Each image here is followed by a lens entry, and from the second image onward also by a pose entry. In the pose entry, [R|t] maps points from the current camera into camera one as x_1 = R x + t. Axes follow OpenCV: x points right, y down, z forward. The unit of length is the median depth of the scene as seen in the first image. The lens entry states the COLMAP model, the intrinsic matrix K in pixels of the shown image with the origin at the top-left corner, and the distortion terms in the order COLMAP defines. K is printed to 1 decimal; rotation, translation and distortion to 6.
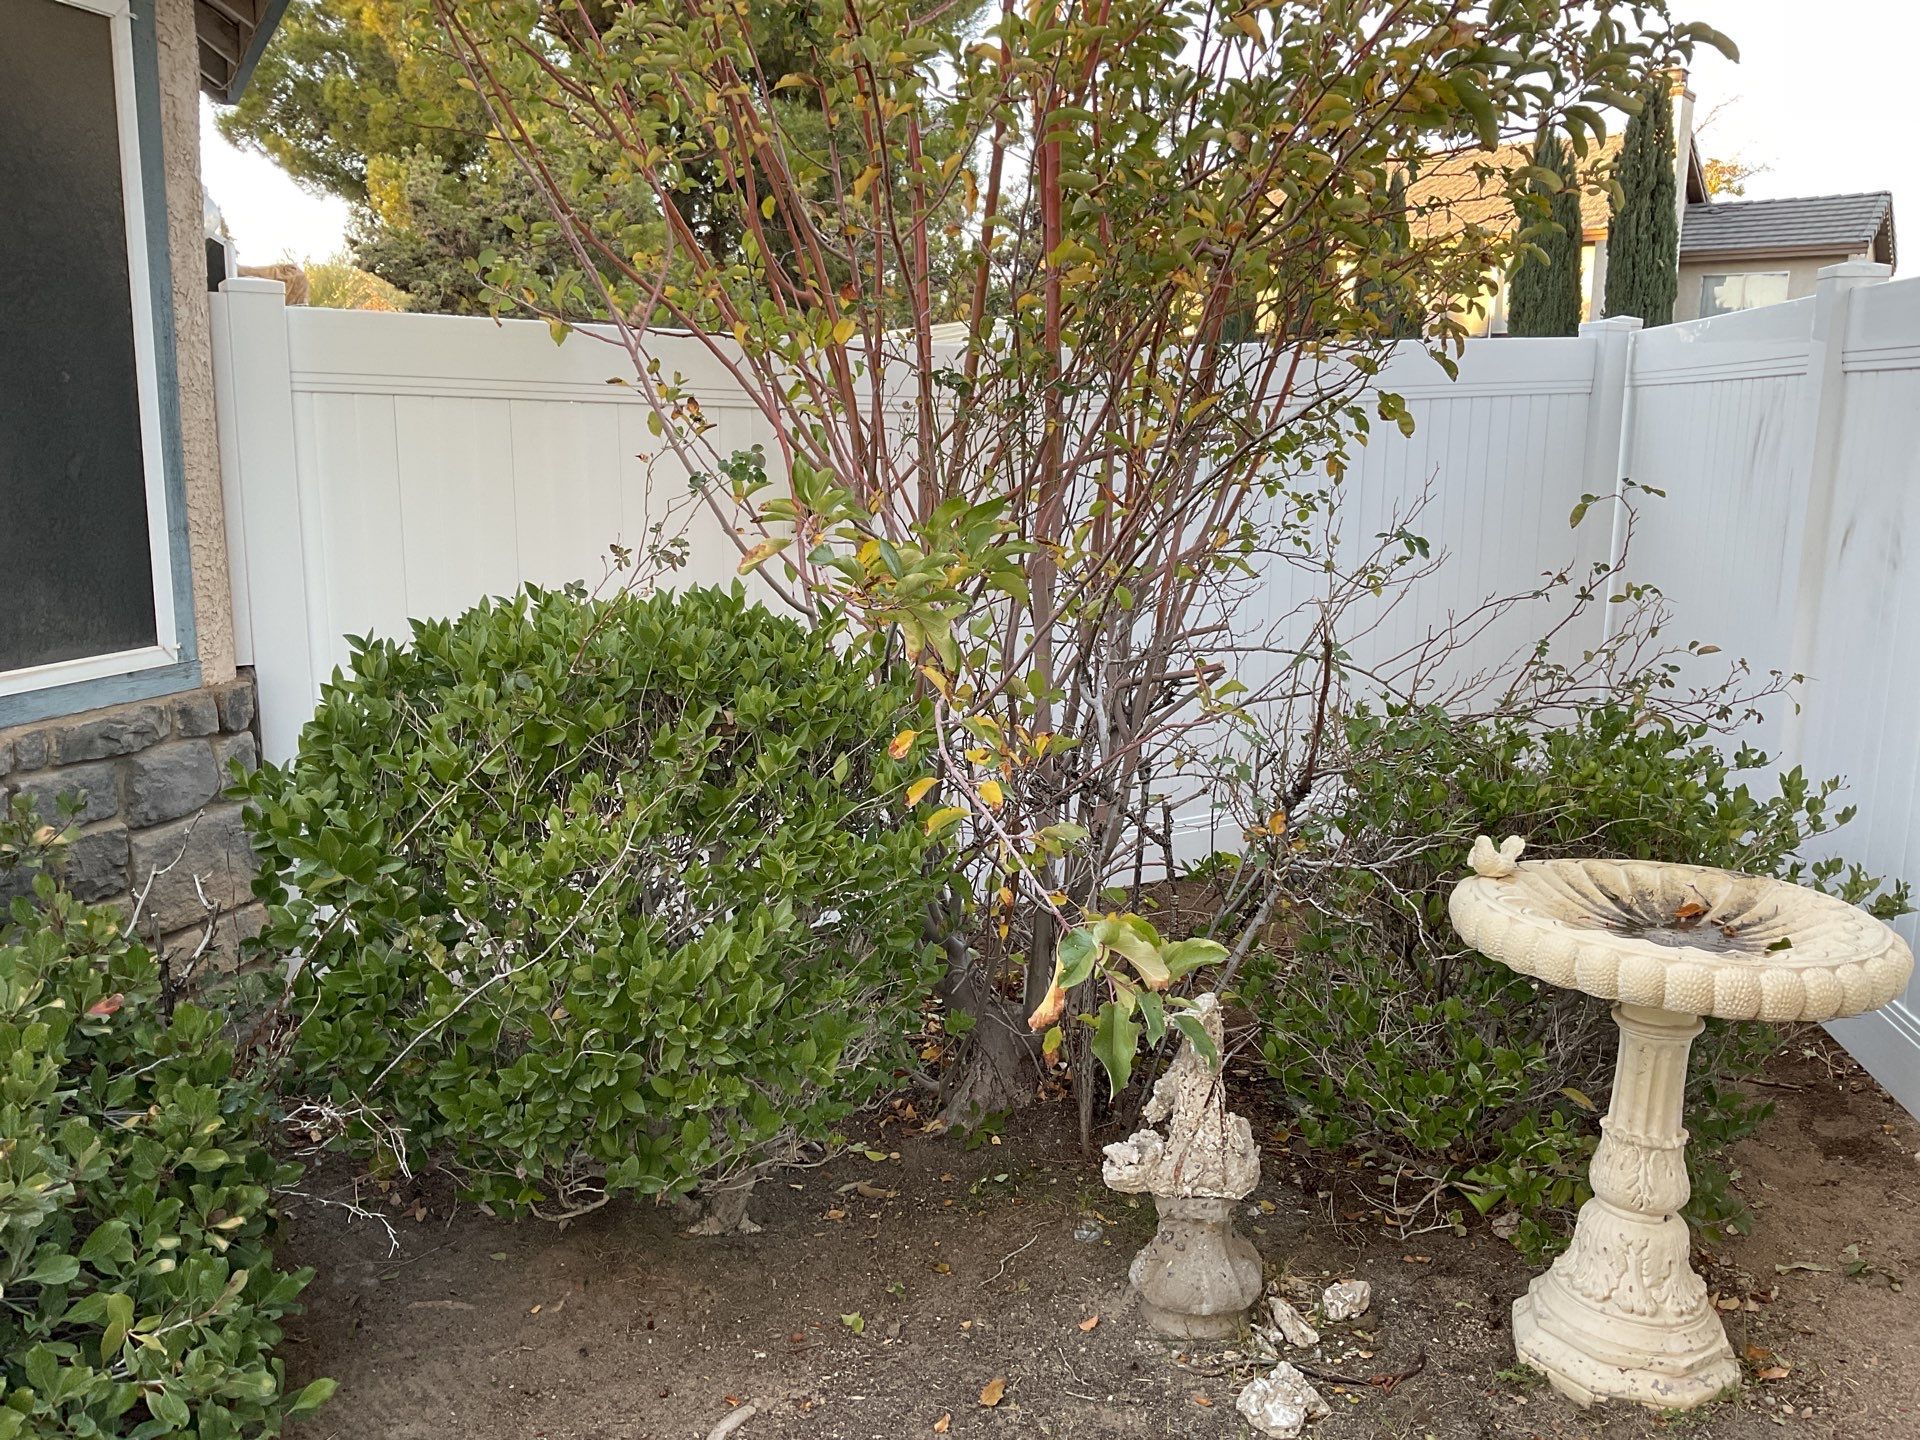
lens RADIAL K [[1594.5, 0, 952.6], [0, 1594.5, 705.1], [0, 0, 1]] dist [0.041397, -0.068465]
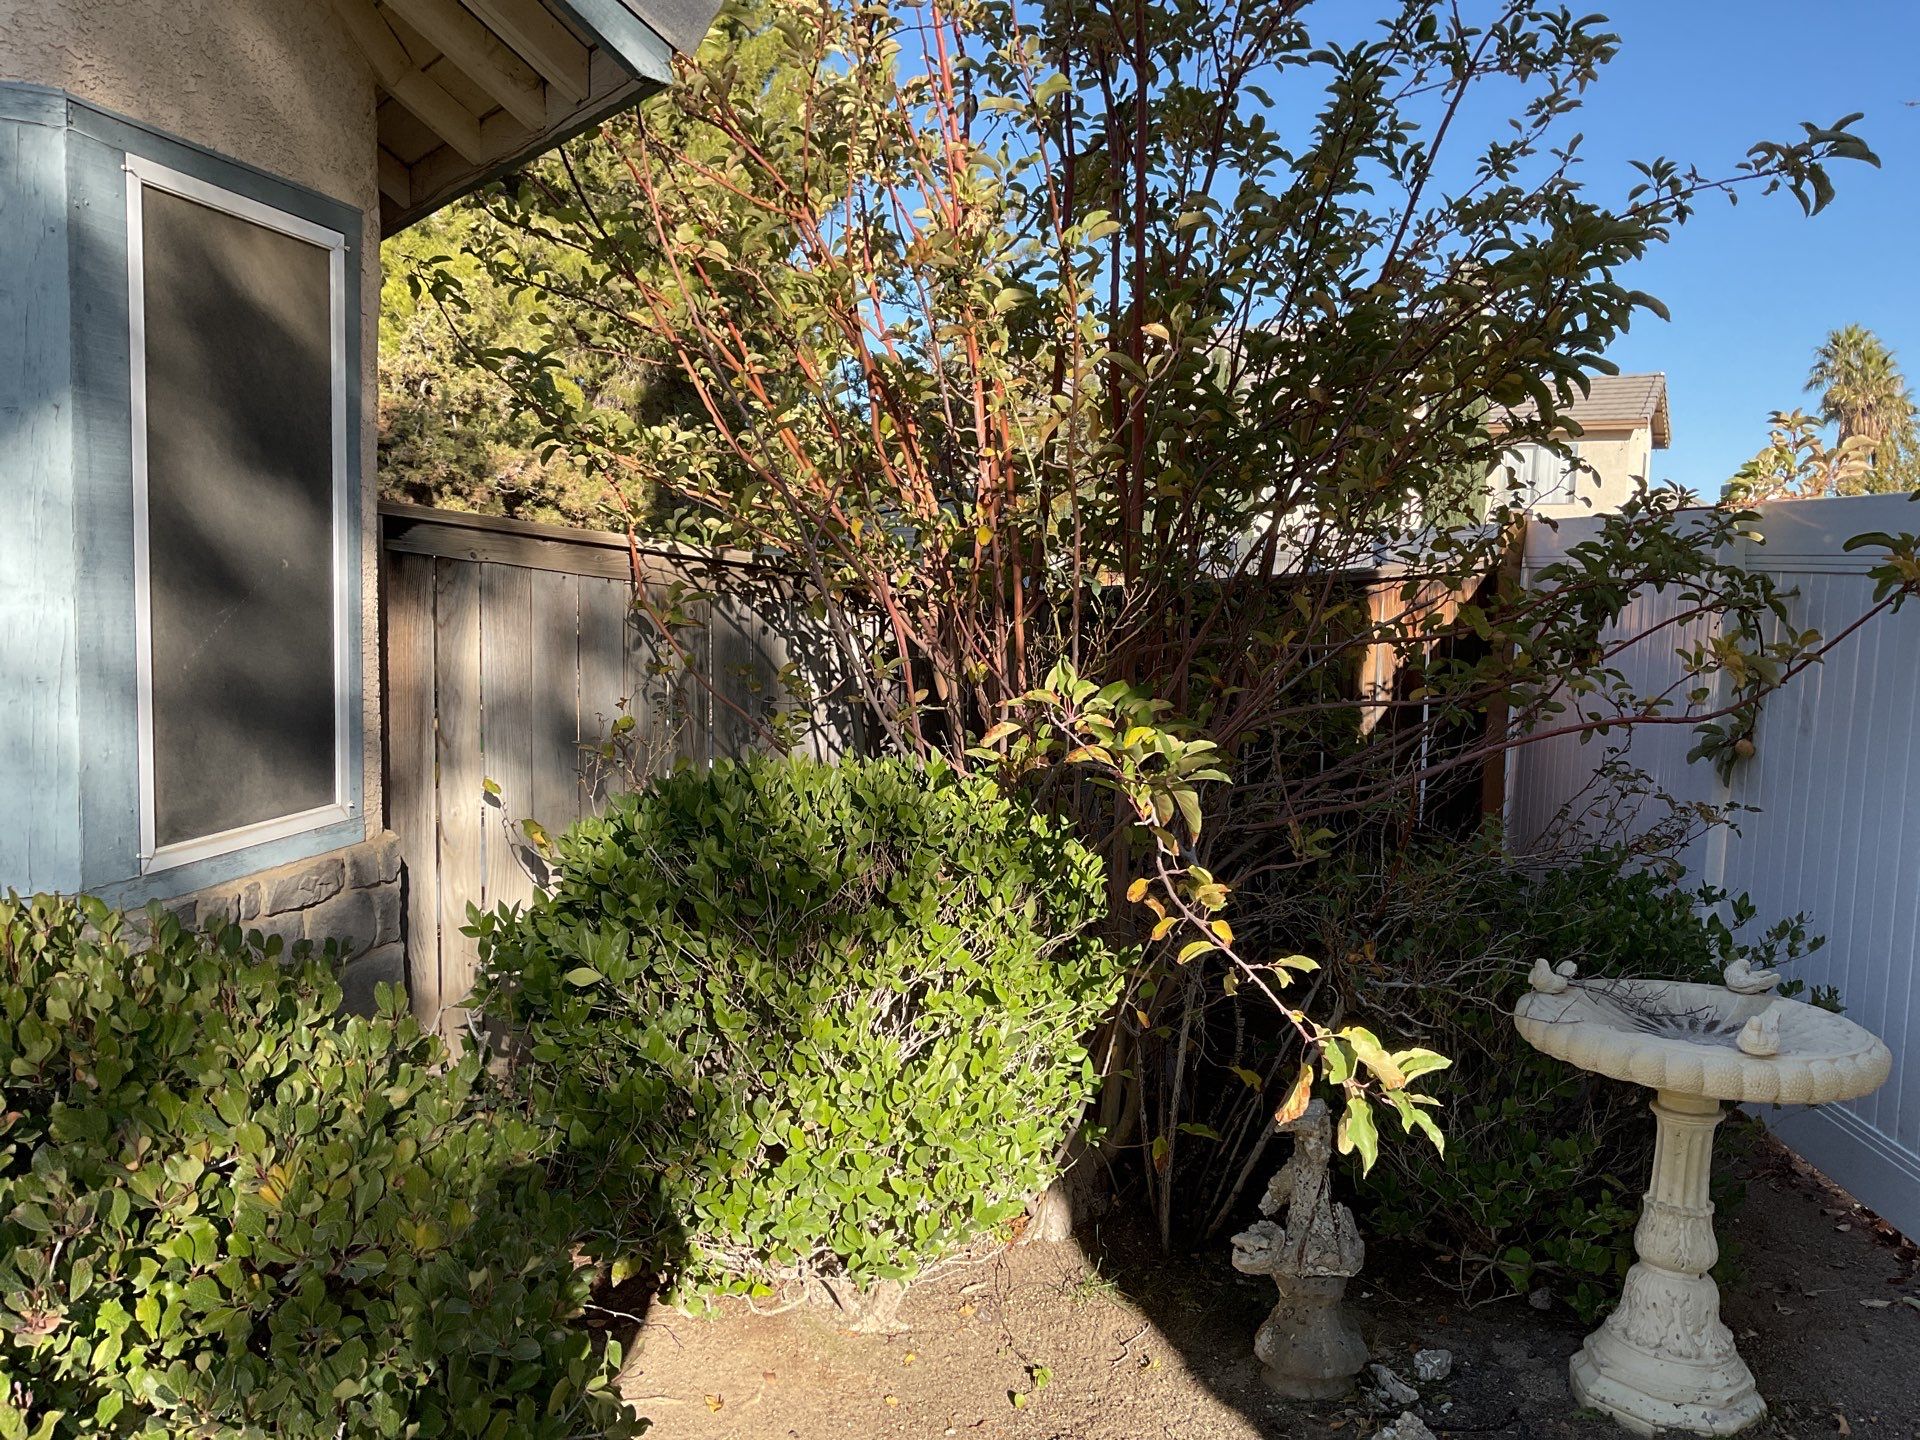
lens RADIAL K [[1594.5, 0, 960.6], [0, 1594.5, 720.2], [0, 0, 1]] dist [0.041397, -0.068465]
pose [[0.993142, 0.003189, 0.116870, -0.236227], [0.005904, 0.996984, -0.077376, -0.008629], [-0.116764, 0.077535, 0.990128, -0.156135]]
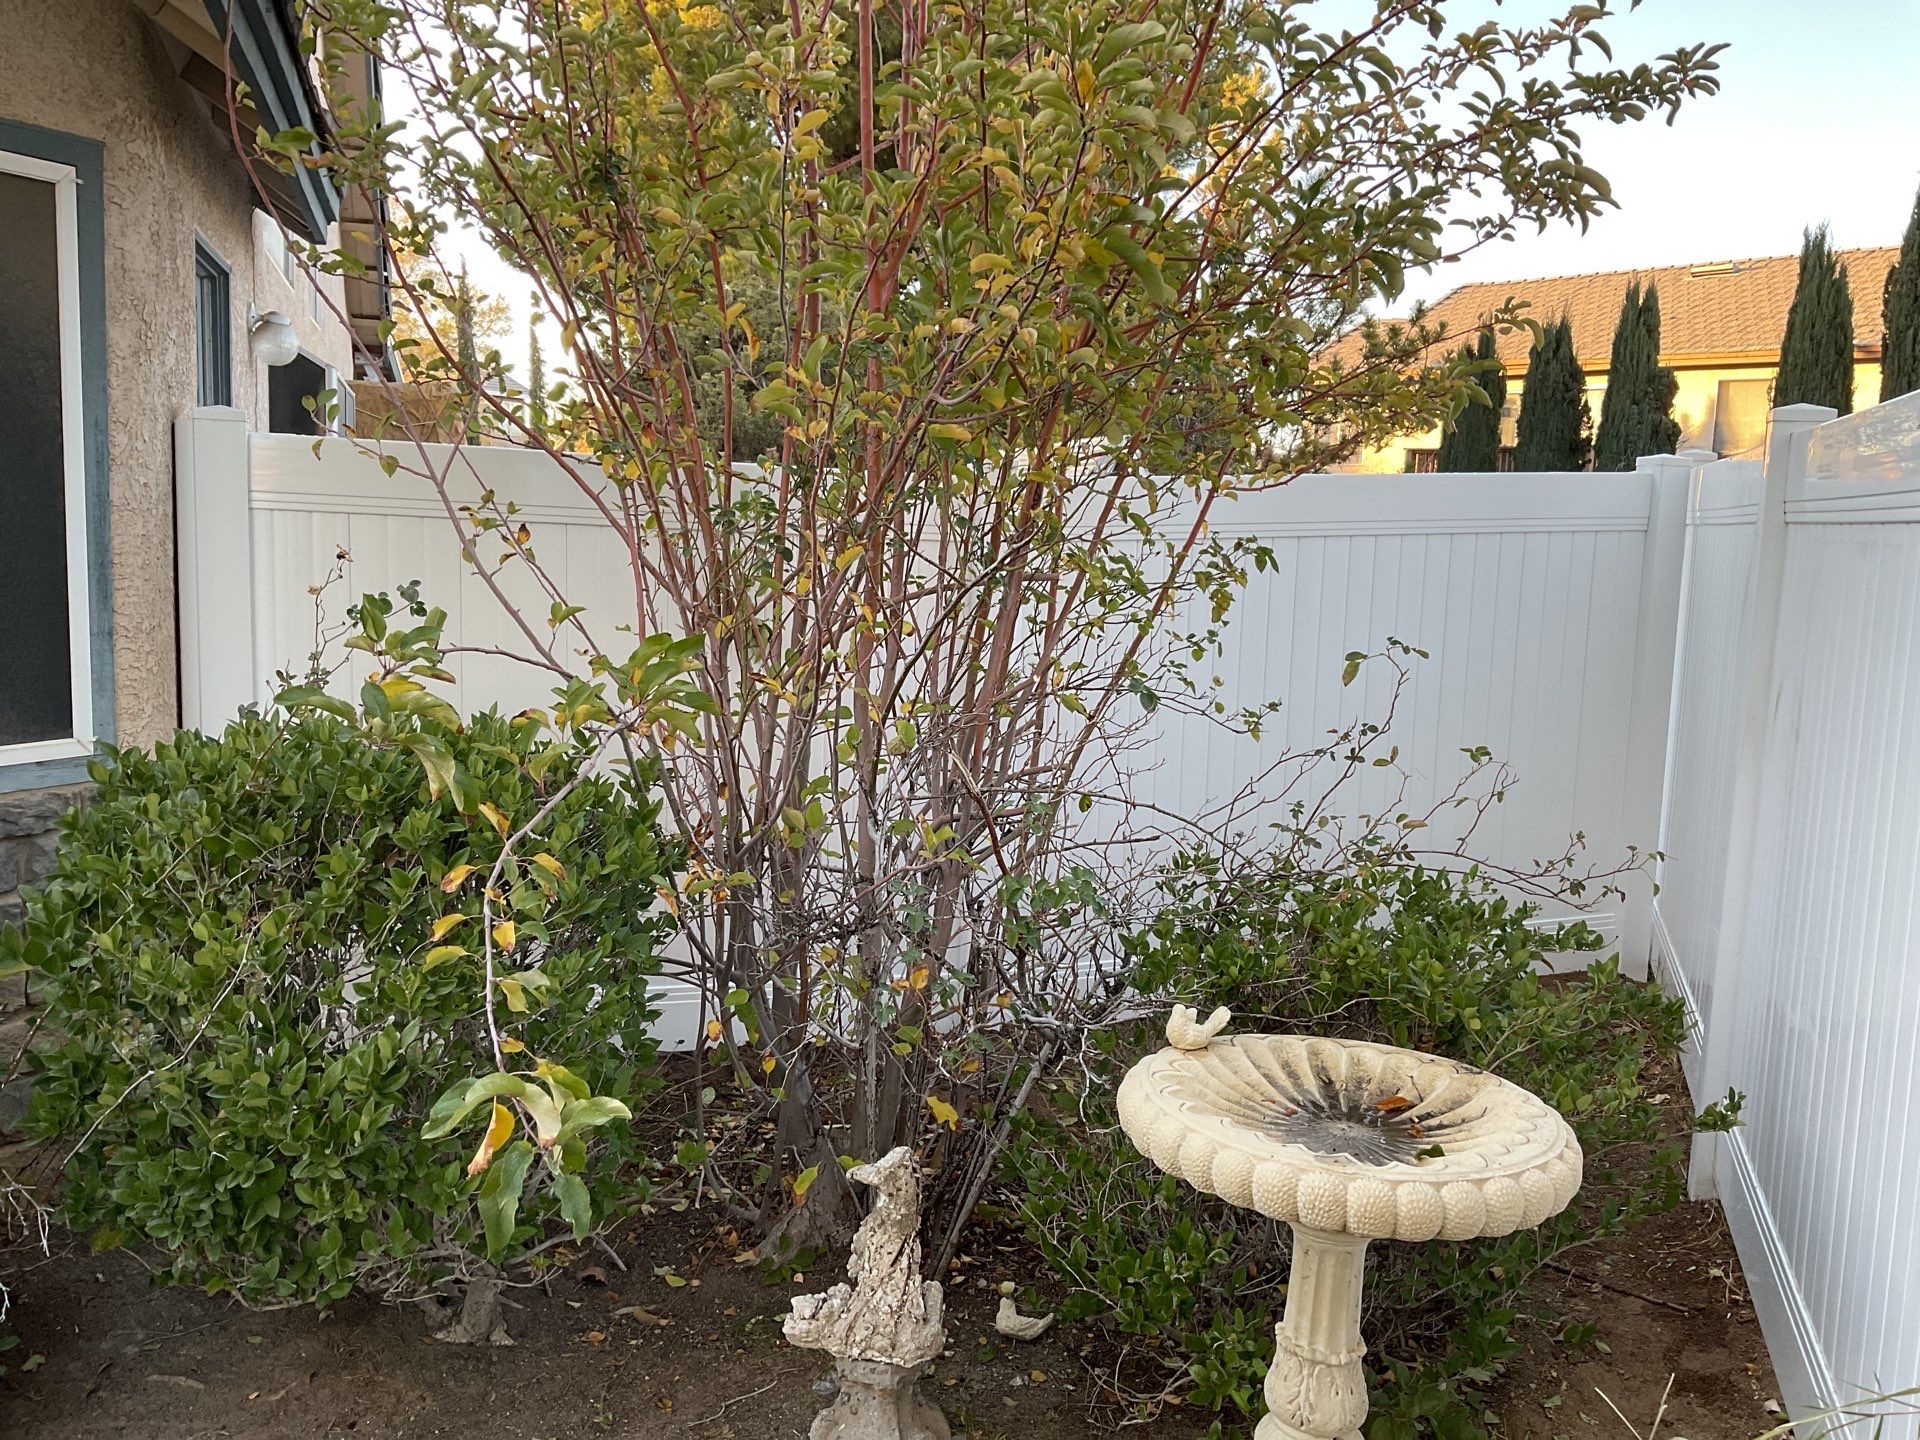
lens RADIAL K [[1594.5, 0, 956.8], [0, 1594.5, 701.7], [0, 0, 1]] dist [0.041397, -0.068465]
pose [[0.983396, 0.042112, -0.176517, 0.348194], [-0.053638, 0.996693, -0.061041, -0.032459], [0.173362, 0.069495, 0.982403, 0.027711]]
